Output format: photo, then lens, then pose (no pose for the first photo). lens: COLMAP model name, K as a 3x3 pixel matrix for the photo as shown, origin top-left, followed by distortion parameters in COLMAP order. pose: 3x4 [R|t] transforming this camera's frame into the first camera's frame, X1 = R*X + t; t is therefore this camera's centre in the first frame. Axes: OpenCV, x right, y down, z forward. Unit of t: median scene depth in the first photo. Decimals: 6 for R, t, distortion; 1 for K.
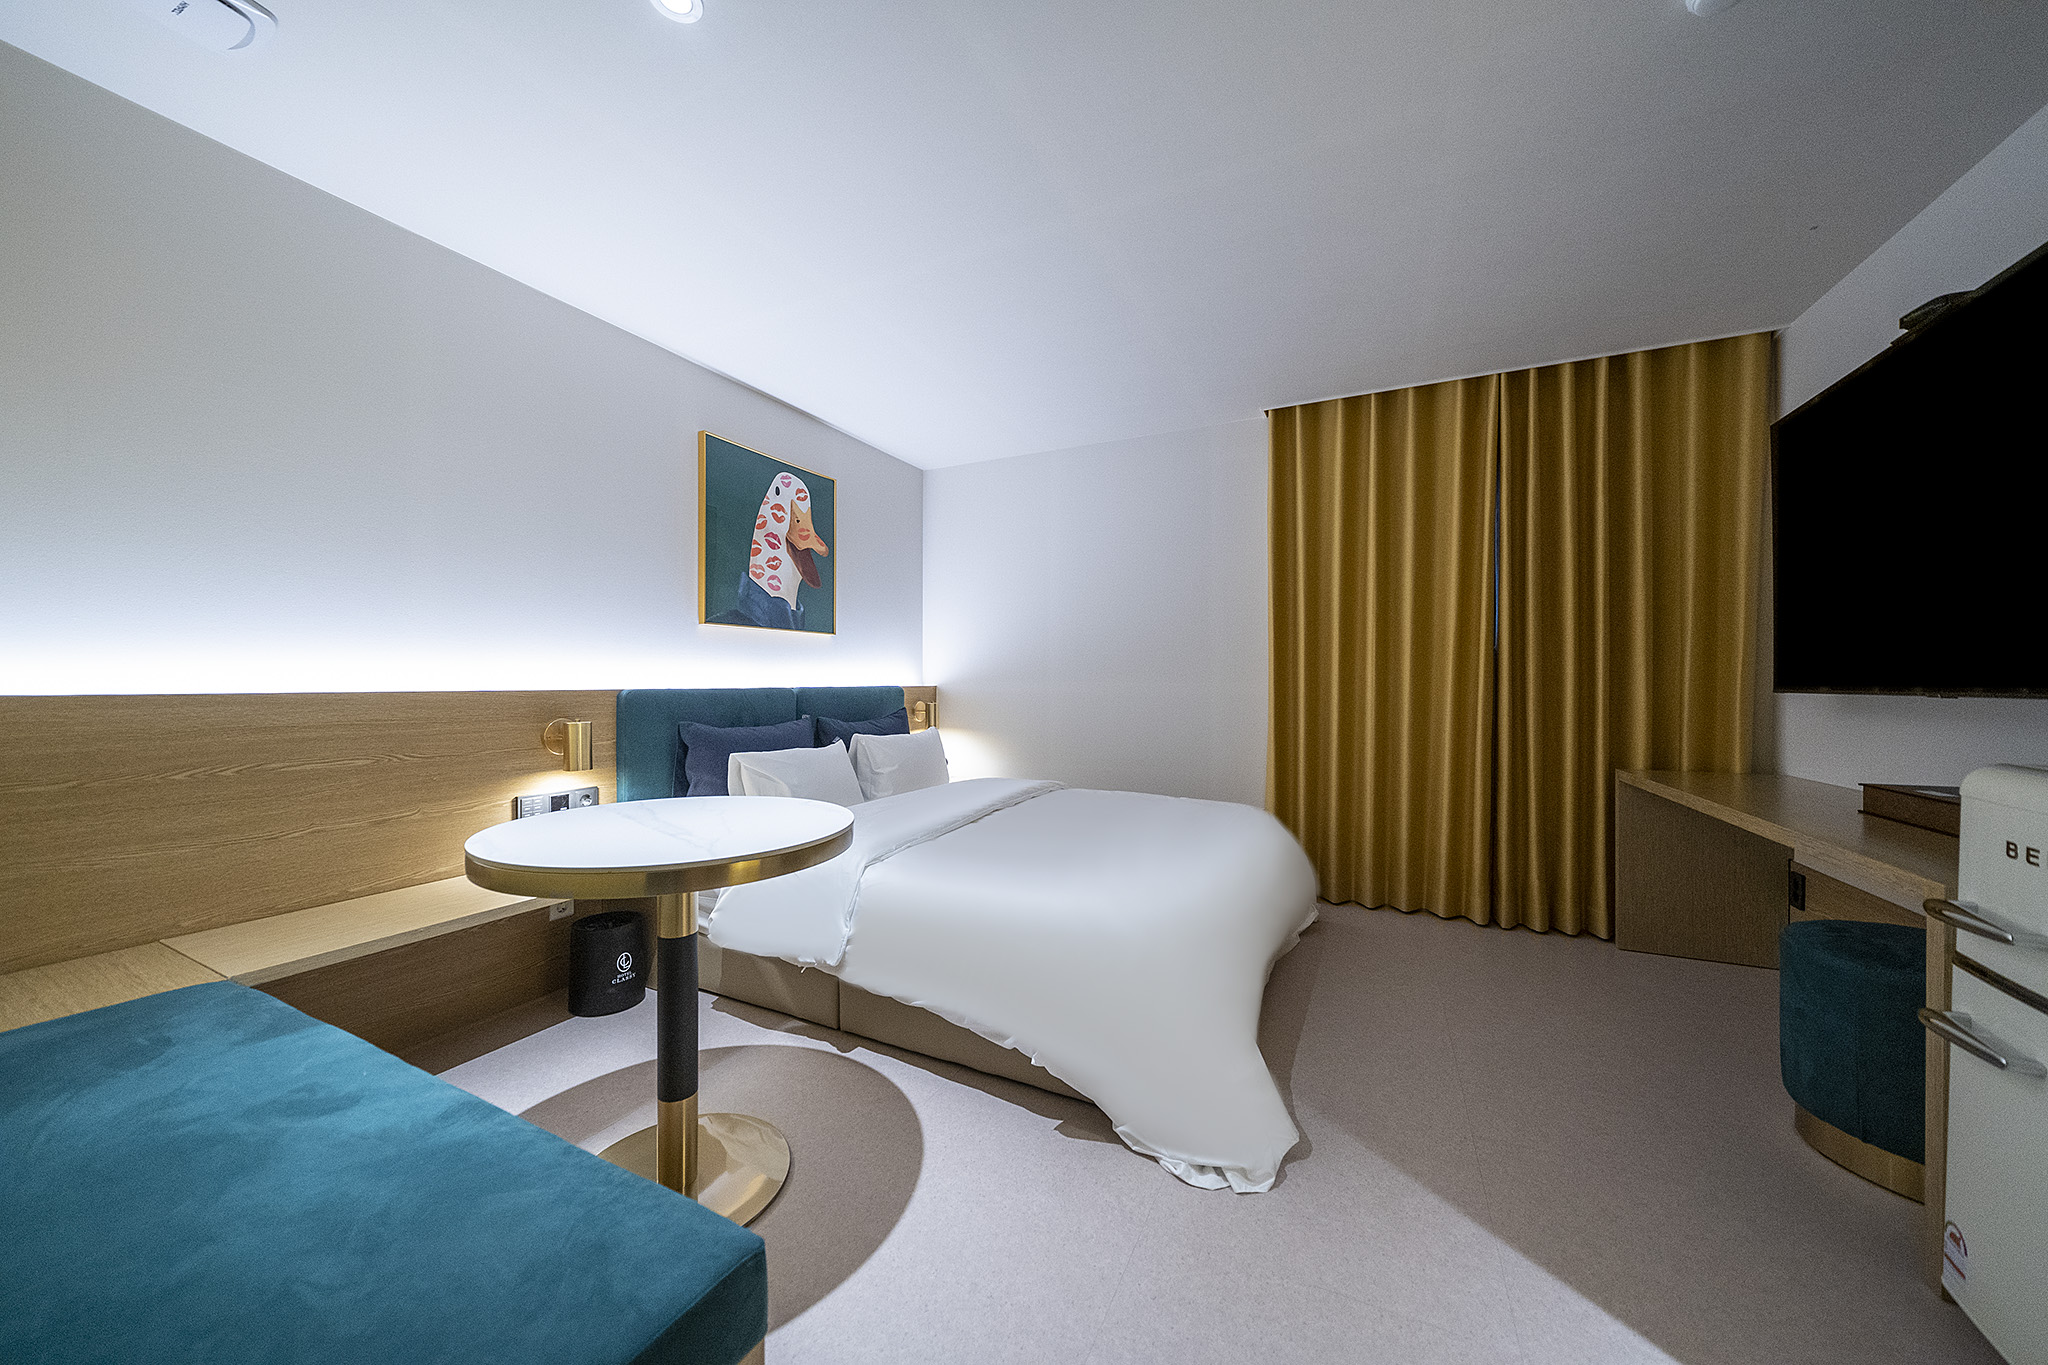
lens RADIAL K [[699.3, 0, 1026.7], [0, 699.3, 690.7], [0, 0, 1]] dist [-0.000719, -0.000021]
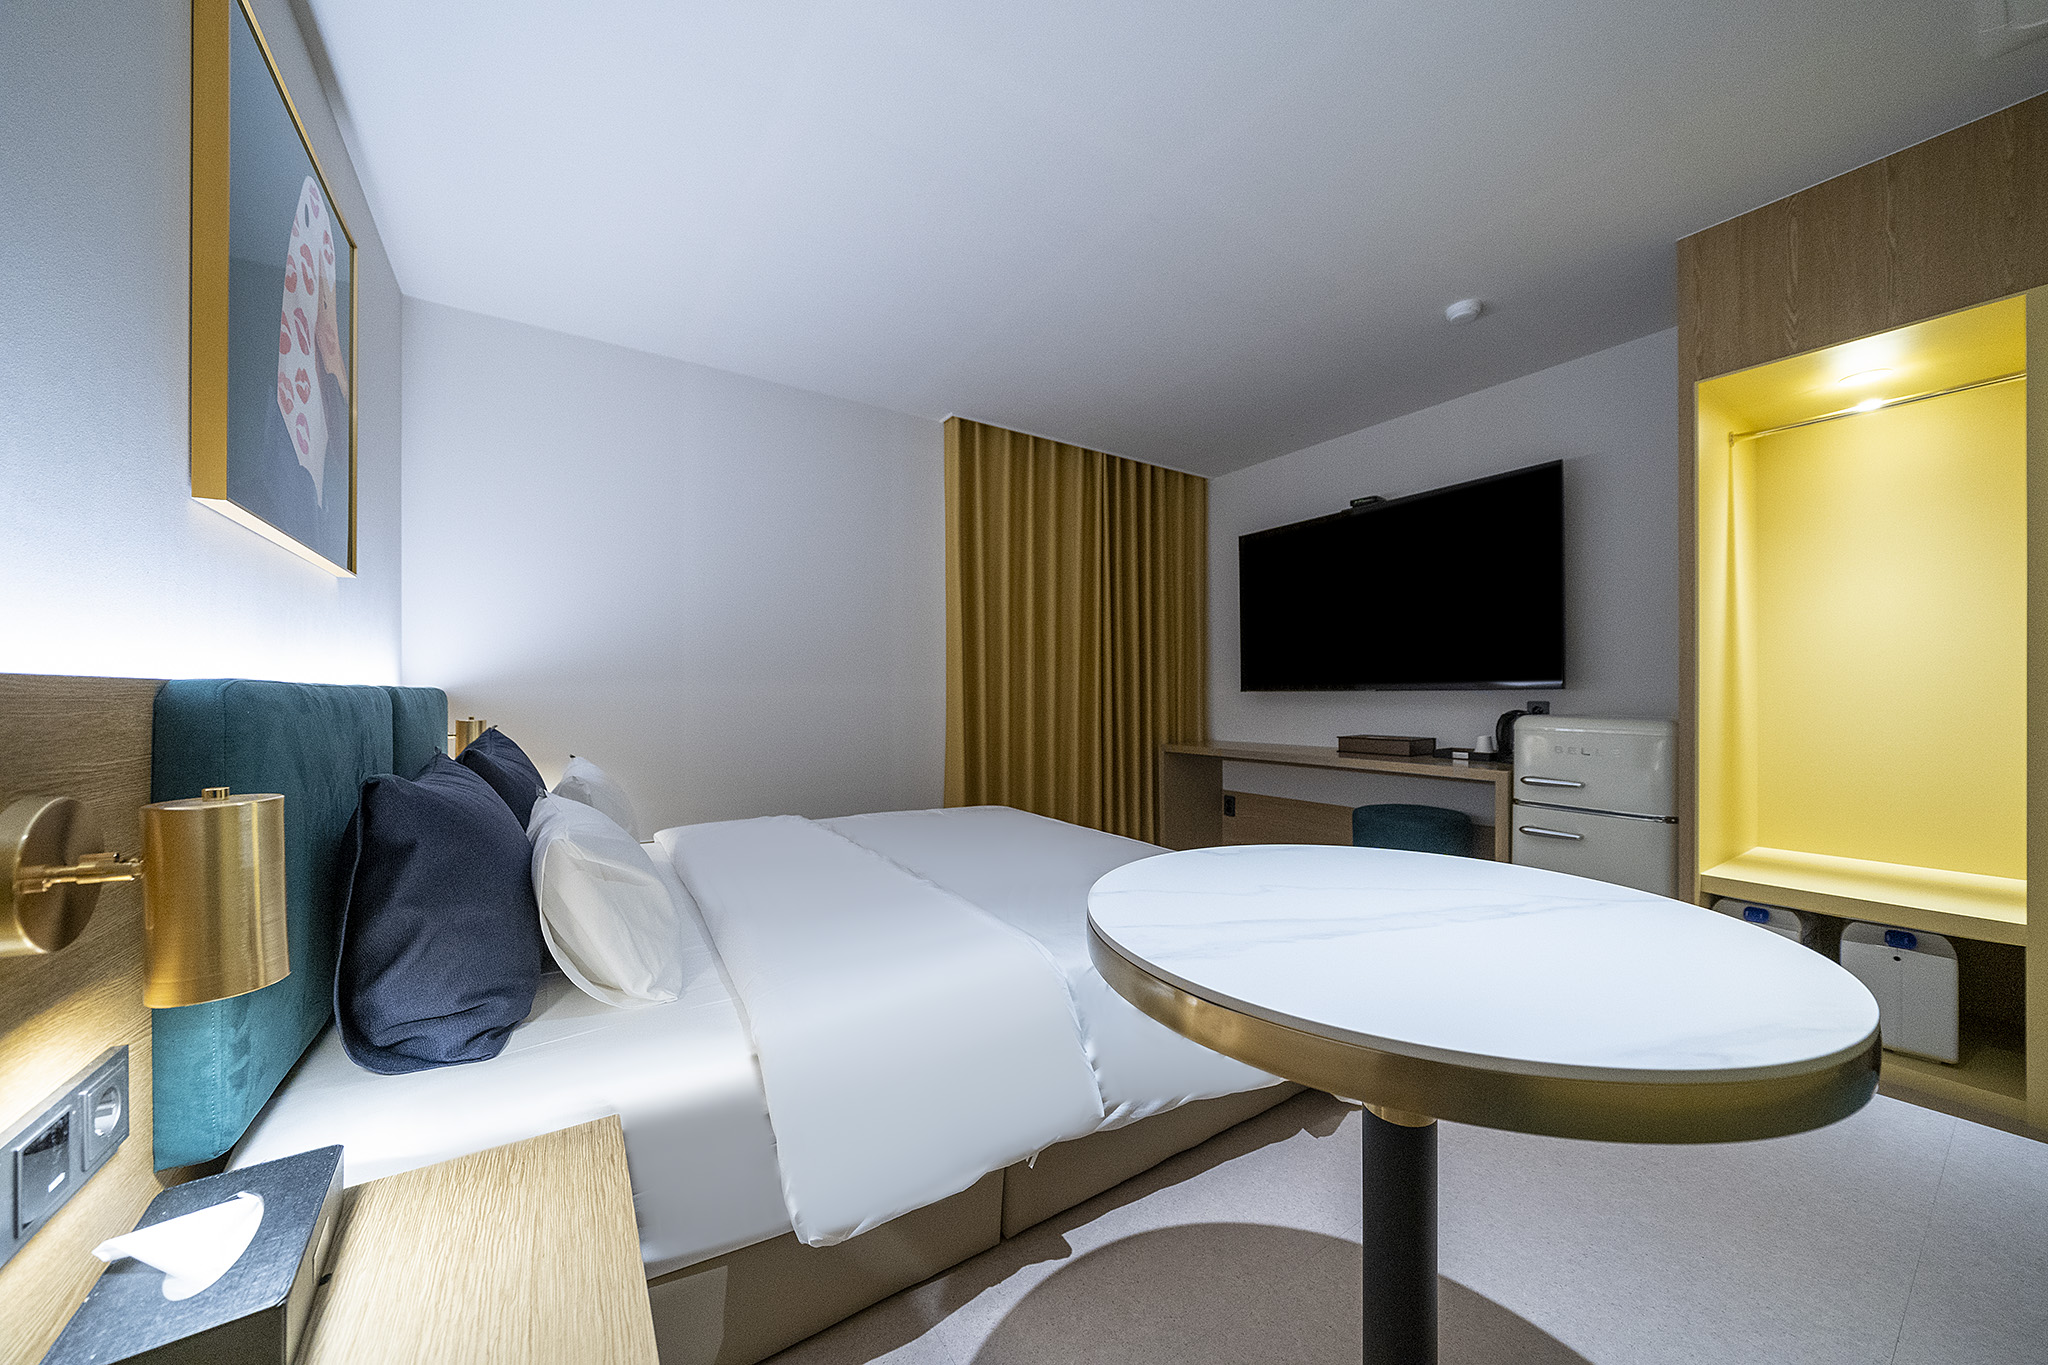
lens RADIAL K [[699.3, 0, 1026.7], [0, 699.3, 690.7], [0, 0, 1]] dist [-0.000719, -0.000021]
pose [[0.504189, 0.001451, 0.863592, -0.572697], [0.012807, 0.999876, -0.009157, 0.007510], [-0.863498, 0.015677, 0.504108, 0.487395]]
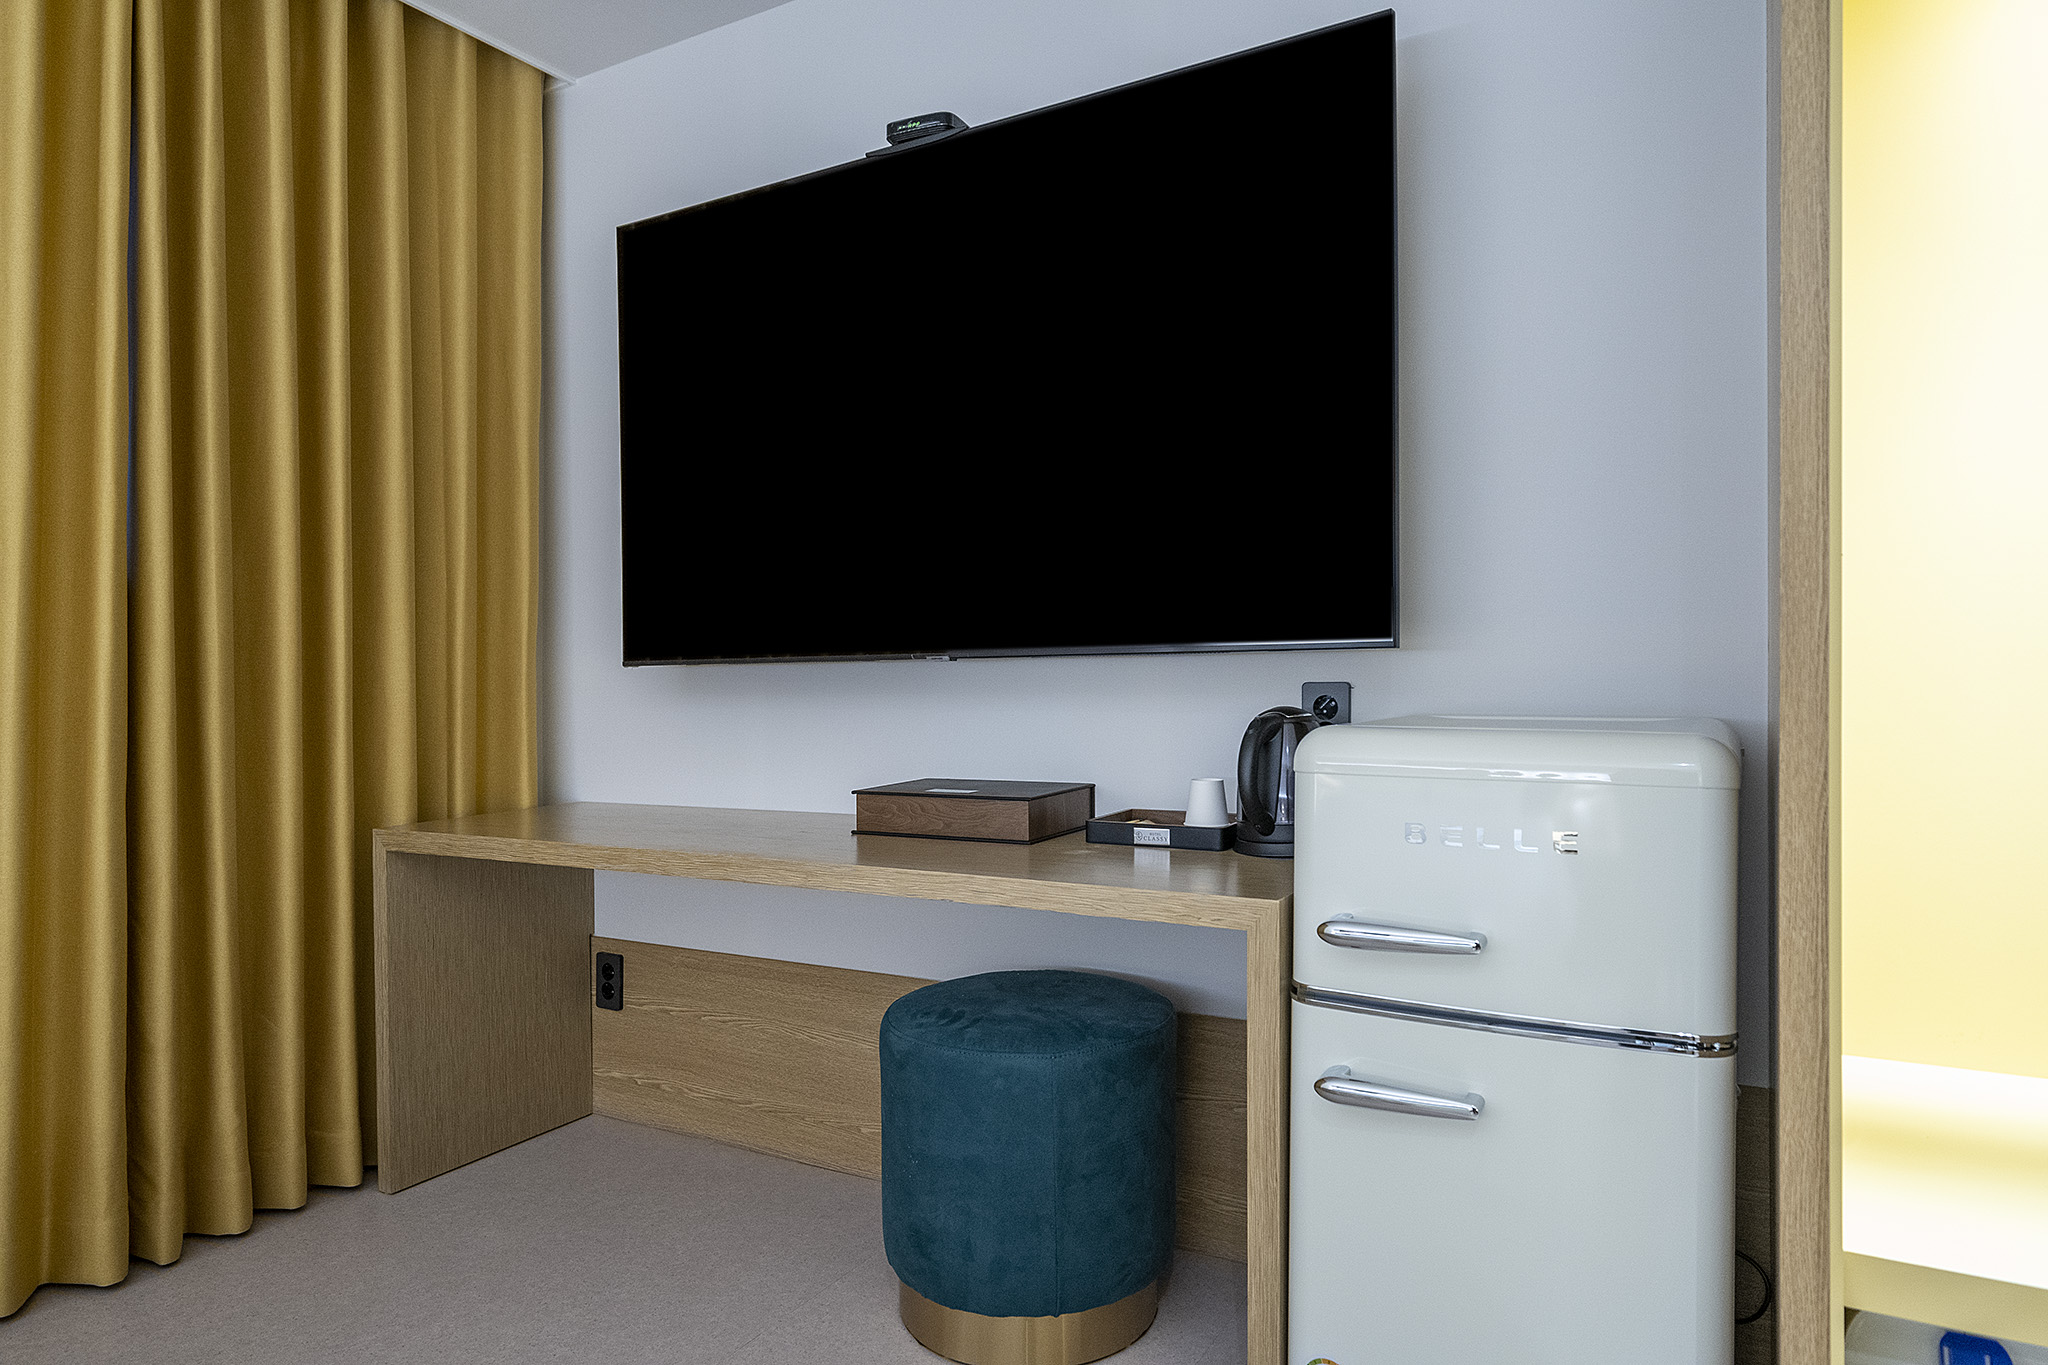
lens RADIAL K [[1255.4, 0, 1024.0], [0, 1255.4, 682.5], [0, 0, 1]] dist [0.038110, 0.000187]
pose [[0.076973, 0.001482, 0.997032, -0.006231], [0.016132, 0.999866, -0.002731, 0.021751], [-0.996903, 0.016294, 0.076938, 0.471072]]
